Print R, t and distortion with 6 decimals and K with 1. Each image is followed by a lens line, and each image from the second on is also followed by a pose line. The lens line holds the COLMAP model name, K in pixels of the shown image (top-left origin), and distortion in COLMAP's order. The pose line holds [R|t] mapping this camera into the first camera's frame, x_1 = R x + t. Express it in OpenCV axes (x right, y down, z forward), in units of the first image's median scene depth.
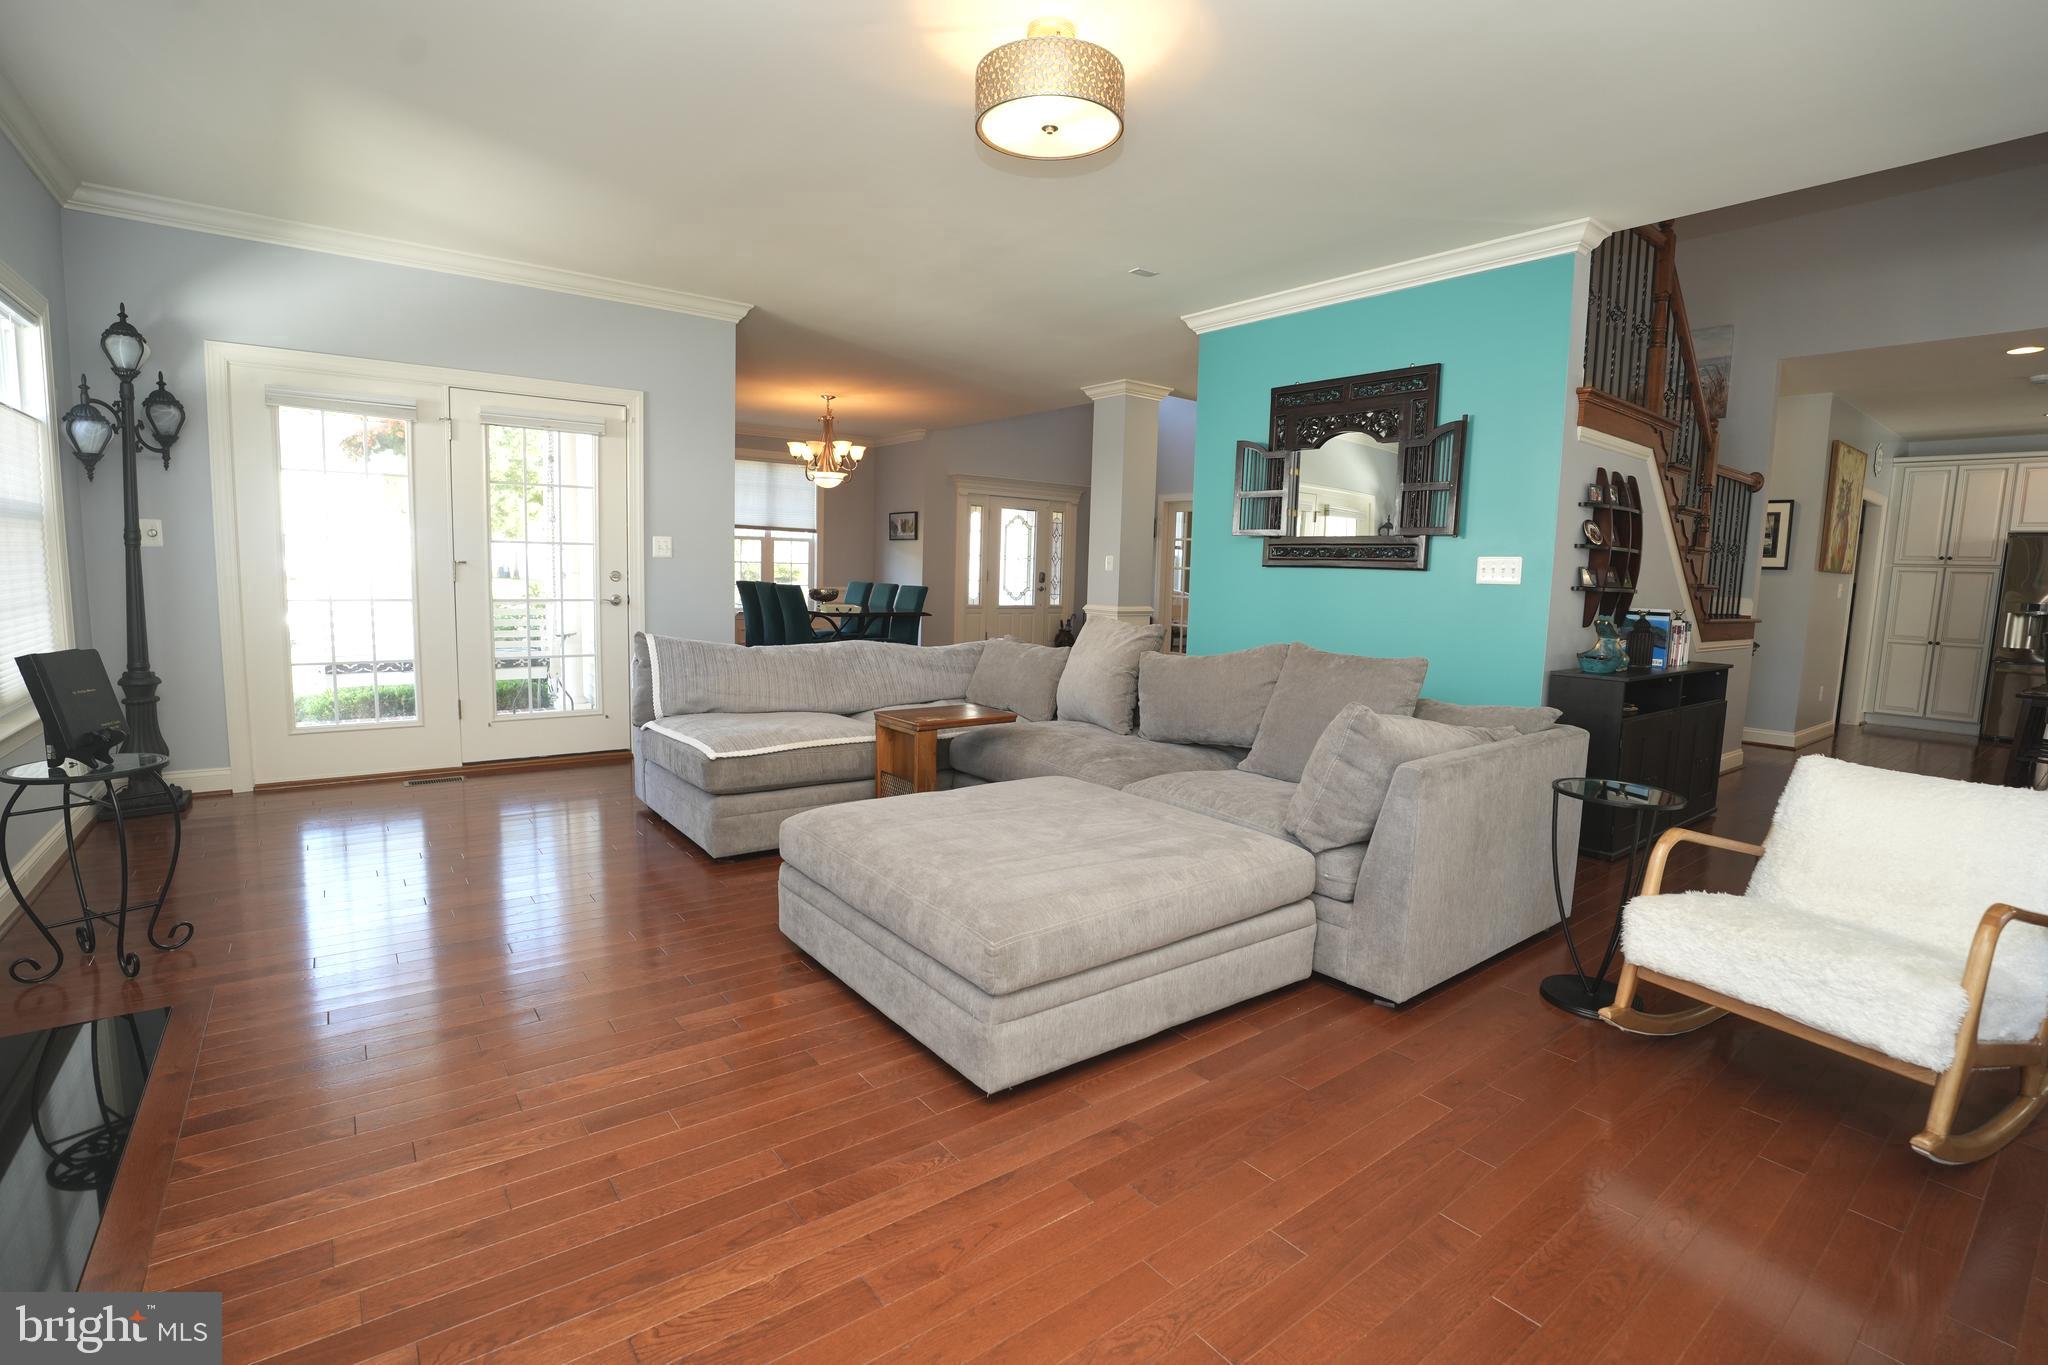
lens RADIAL K [[940.8, 0, 1028.7], [0, 940.8, 683.7], [0, 0, 1]] dist [-0.069175, 0.017615]
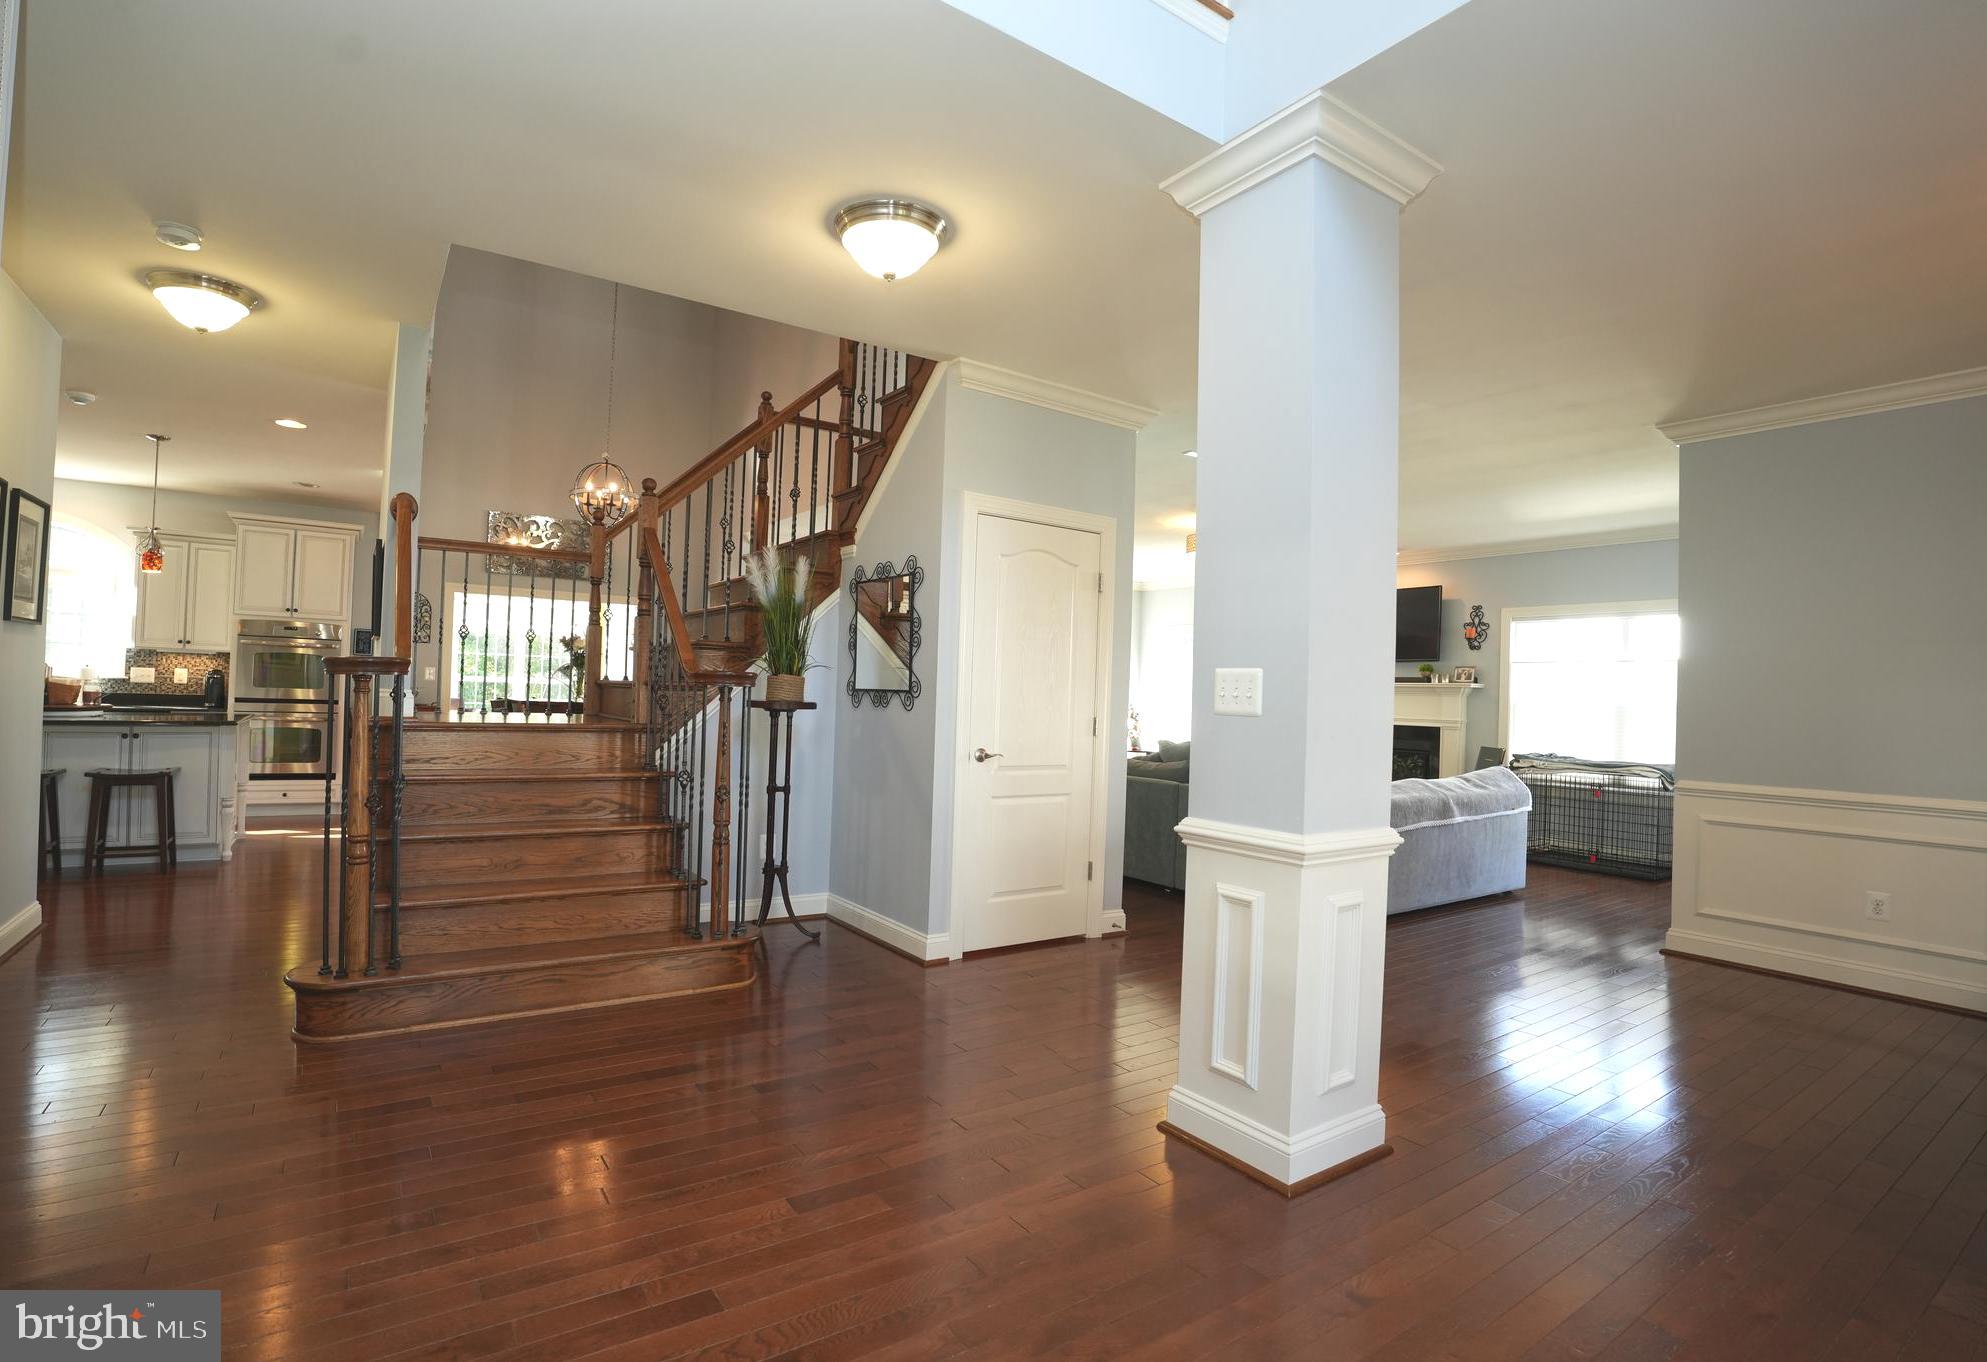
lens RADIAL K [[936.8, 0, 964.3], [0, 936.8, 683.5], [0, 0, 1]] dist [-0.045575, 0.001062]
pose [[-0.995436, -0.060420, 0.073873, 0.305118], [-0.052271, 0.992813, 0.107656, -0.259330], [-0.079847, 0.103303, -0.991440, 2.173201]]
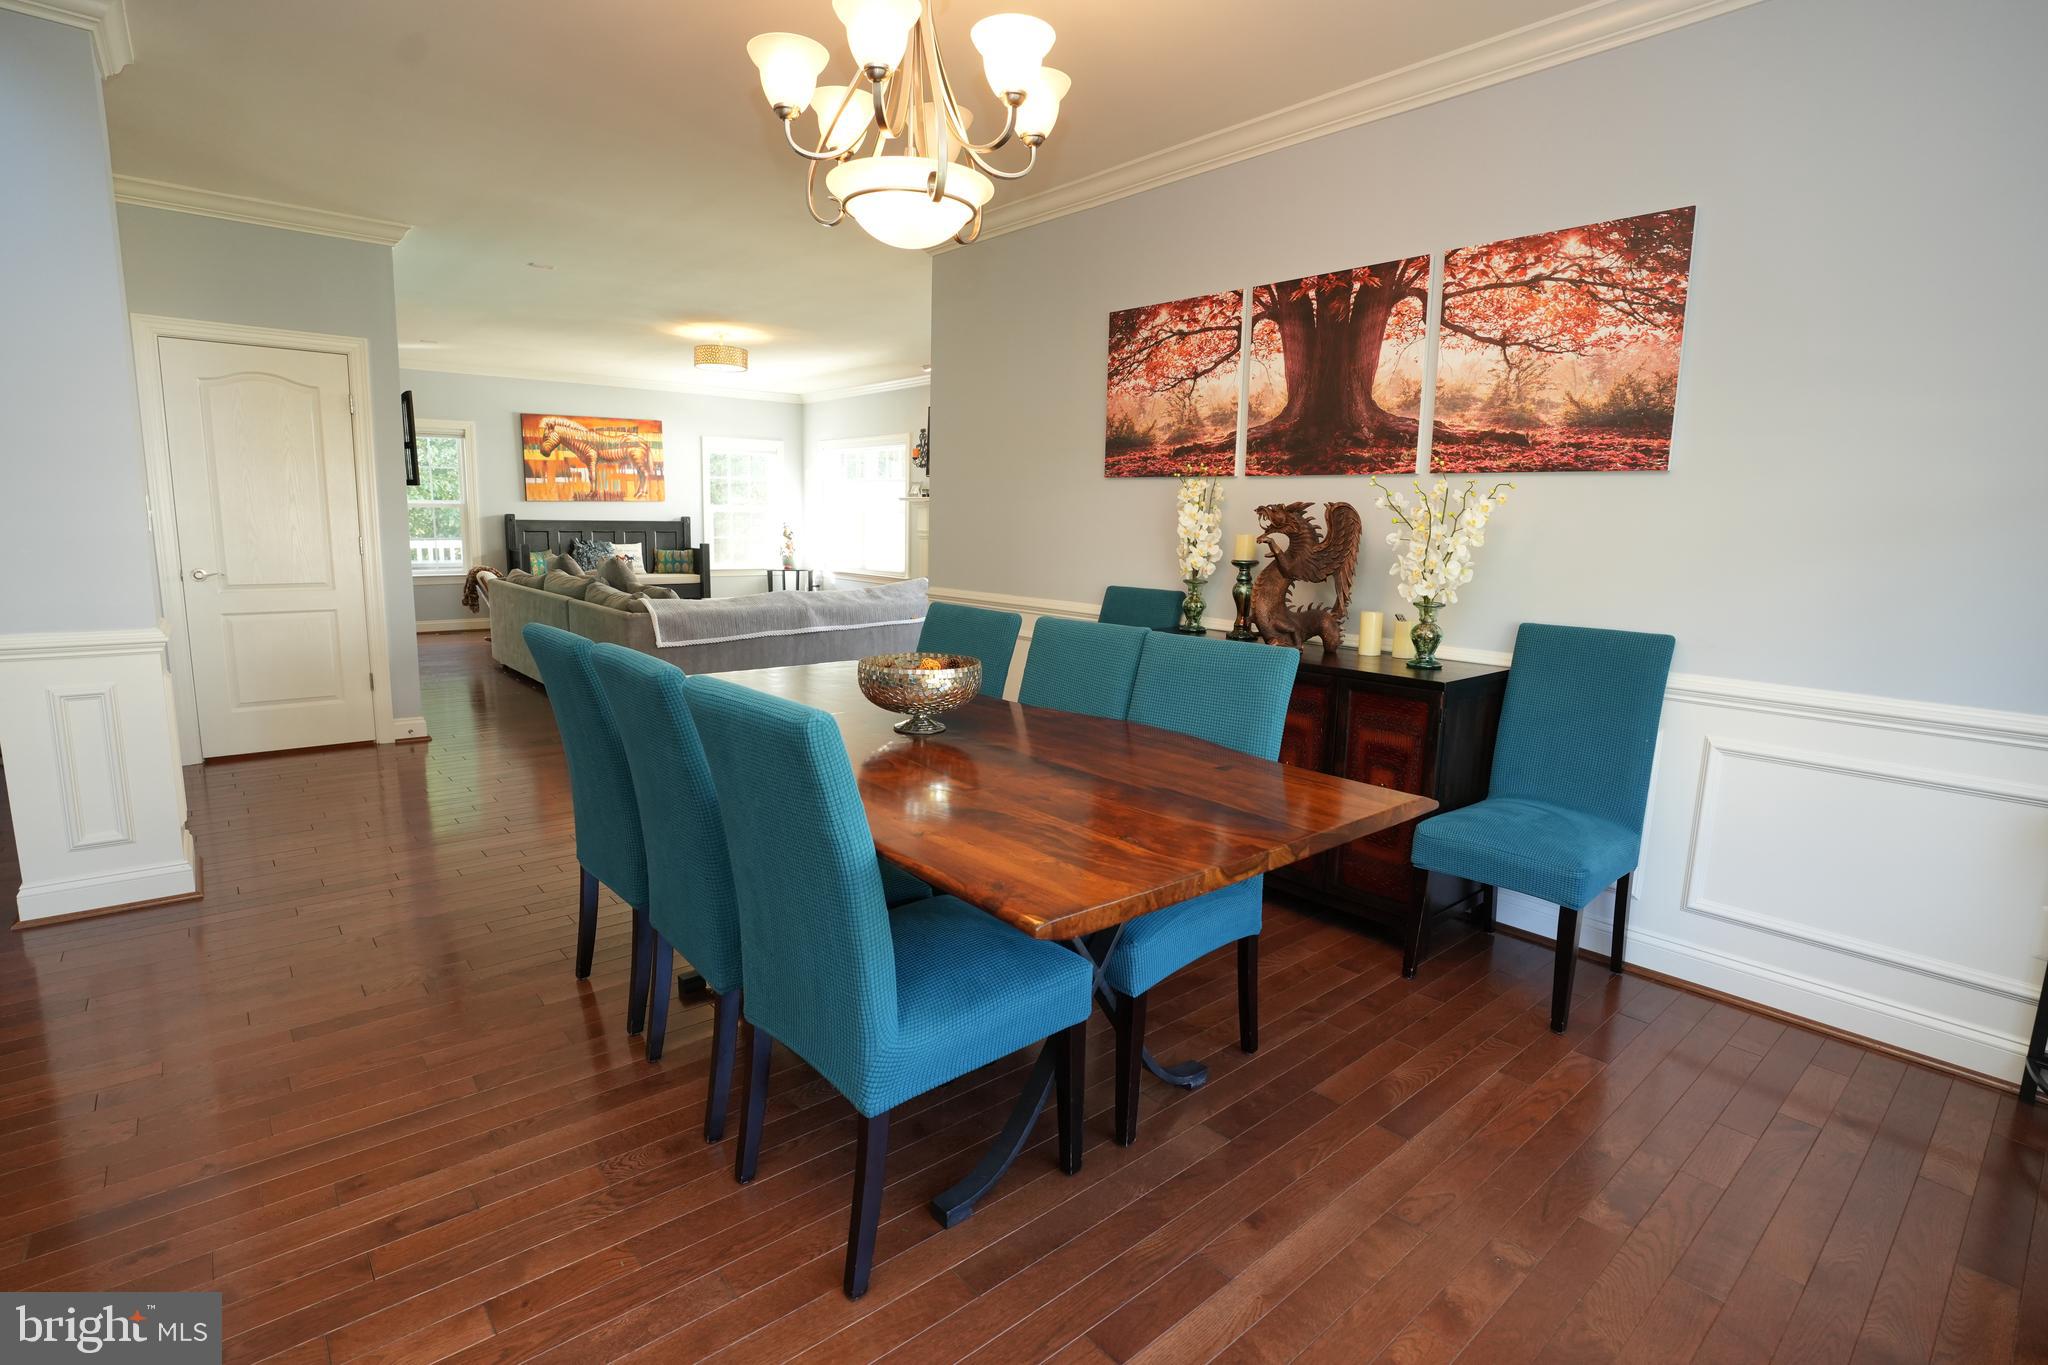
lens RADIAL K [[992.6, 0, 1023.6], [0, 992.6, 675.1], [0, 0, 1]] dist [-0.054670, 0.015417]
pose [[-0.996939, -0.039455, -0.067500, -0.397835], [-0.056353, 0.961058, 0.270540, -0.307152], [0.054197, 0.273516, -0.960339, 2.289590]]
